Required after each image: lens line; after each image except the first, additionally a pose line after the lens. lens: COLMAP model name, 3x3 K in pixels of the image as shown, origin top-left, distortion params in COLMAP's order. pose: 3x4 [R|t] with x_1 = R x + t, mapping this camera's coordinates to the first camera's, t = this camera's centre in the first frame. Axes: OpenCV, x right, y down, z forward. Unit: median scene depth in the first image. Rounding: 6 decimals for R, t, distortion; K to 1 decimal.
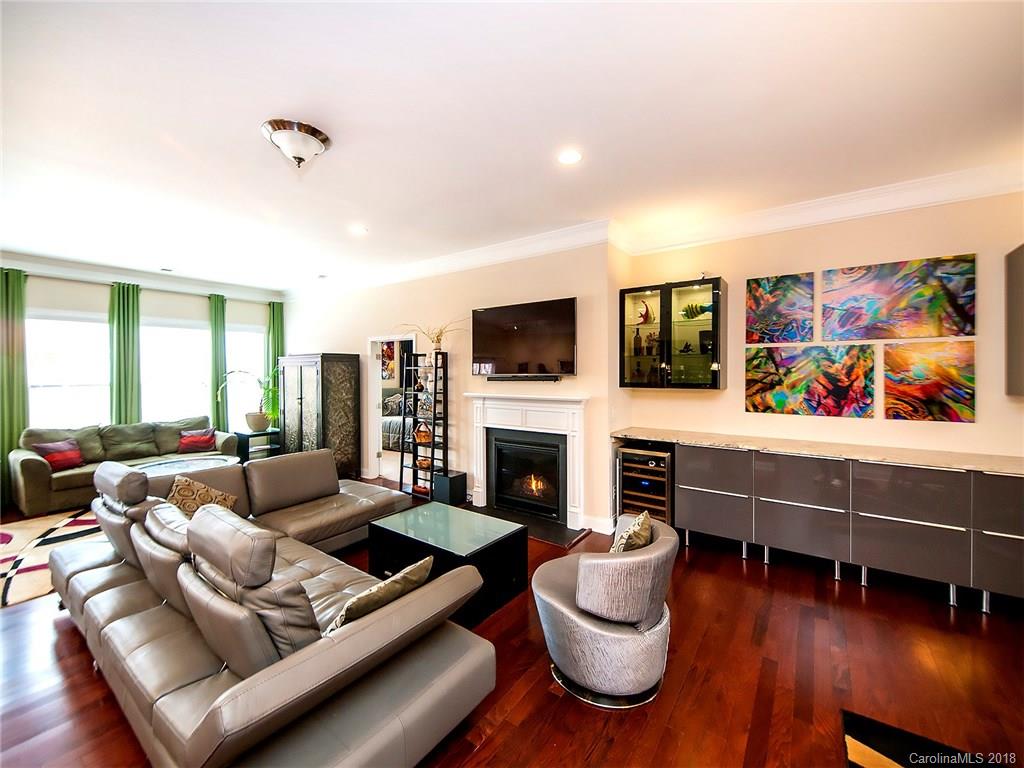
lens RADIAL K [[423.2, 0, 501.7], [0, 423.2, 376.6], [0, 0, 1]] dist [0.005327, -0.005353]
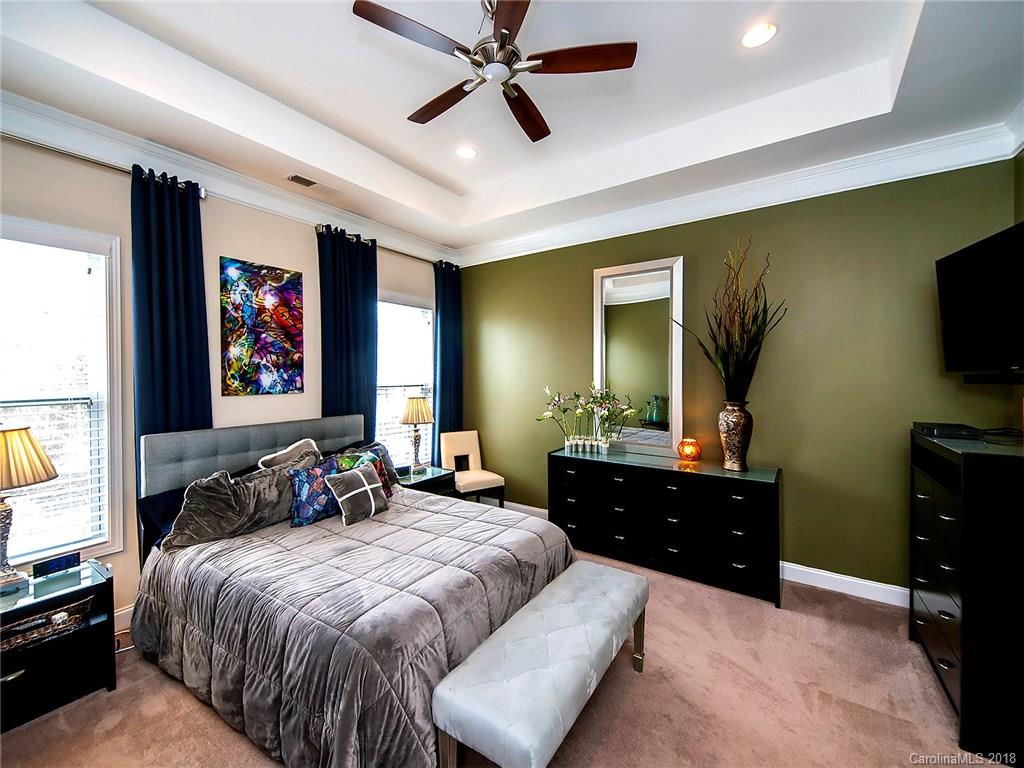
lens RADIAL K [[423.2, 0, 505.0], [0, 423.2, 375.0], [0, 0, 1]] dist [0.005327, -0.005353]
pose [[0.999153, -0.004961, 0.040847, -0.247366], [0.005262, 0.999960, -0.007255, -0.013701], [-0.040810, 0.007464, 0.999139, 1.583932]]
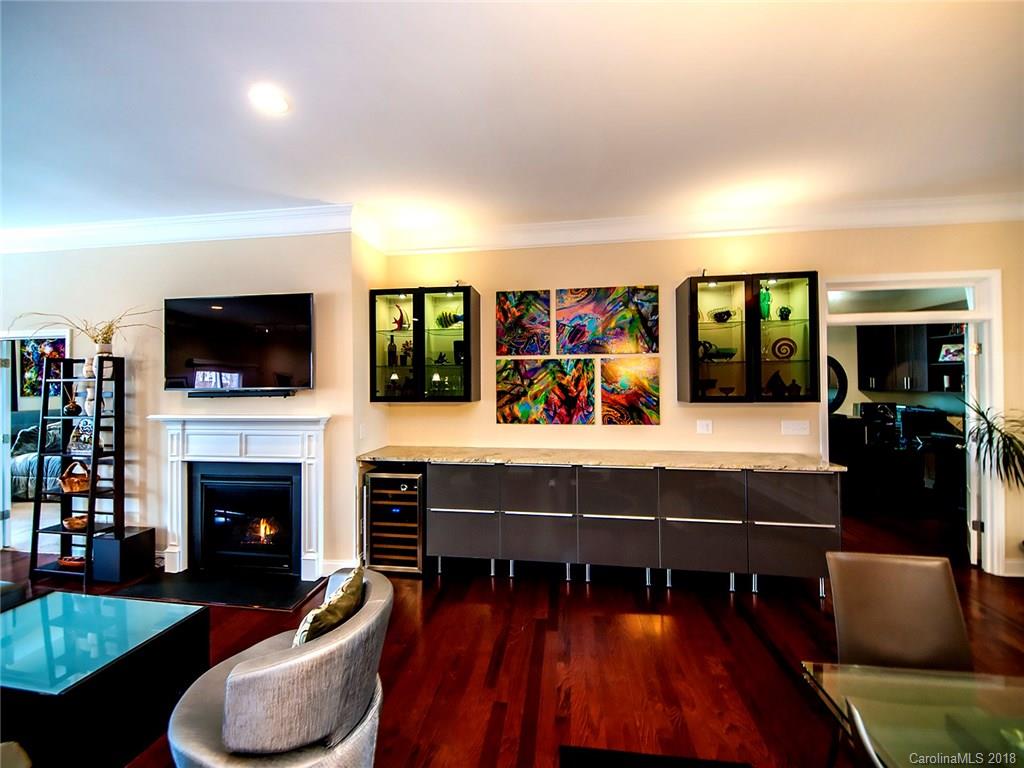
lens RADIAL K [[423.2, 0, 513.2], [0, 423.2, 378.4], [0, 0, 1]] dist [0.005327, -0.005353]
pose [[0.876306, -0.001491, 0.481752, 0.128444], [0.010732, 0.999807, -0.016426, -0.006223], [-0.481635, 0.019564, 0.876153, 0.103711]]
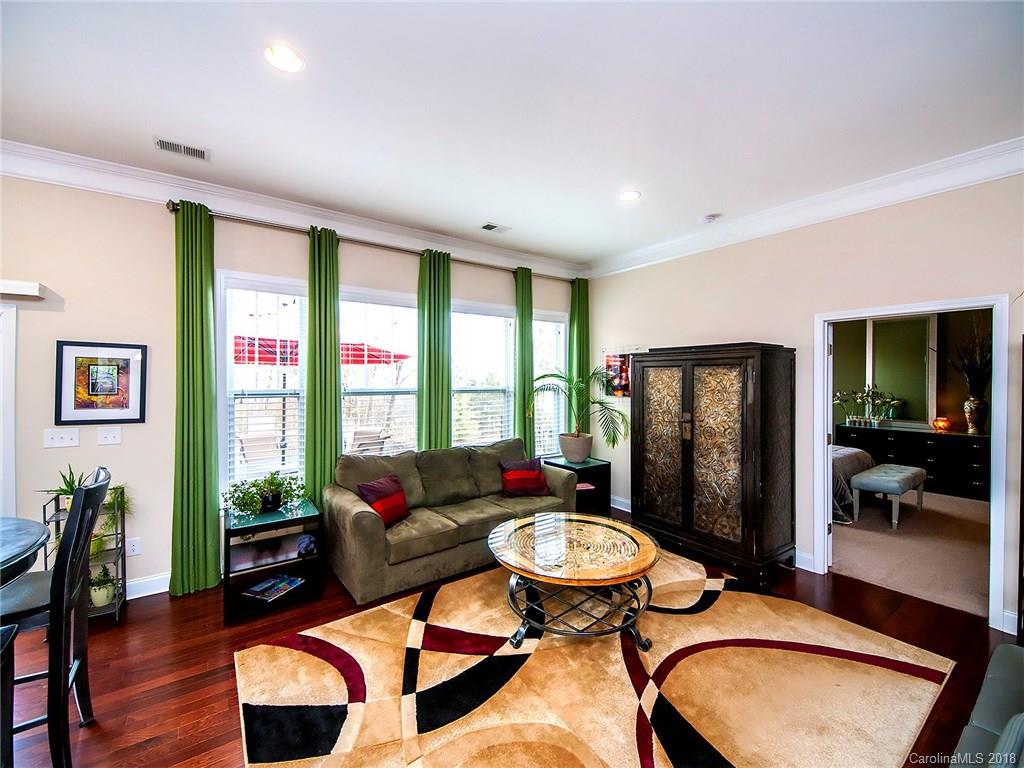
lens RADIAL K [[423.2, 0, 505.8], [0, 423.2, 374.9], [0, 0, 1]] dist [0.005327, -0.005353]
pose [[0.948070, 0.004046, -0.318036, -0.816225], [-0.009054, 0.999857, -0.014269, -0.001433], [0.317933, 0.016407, 0.947971, 0.537756]]
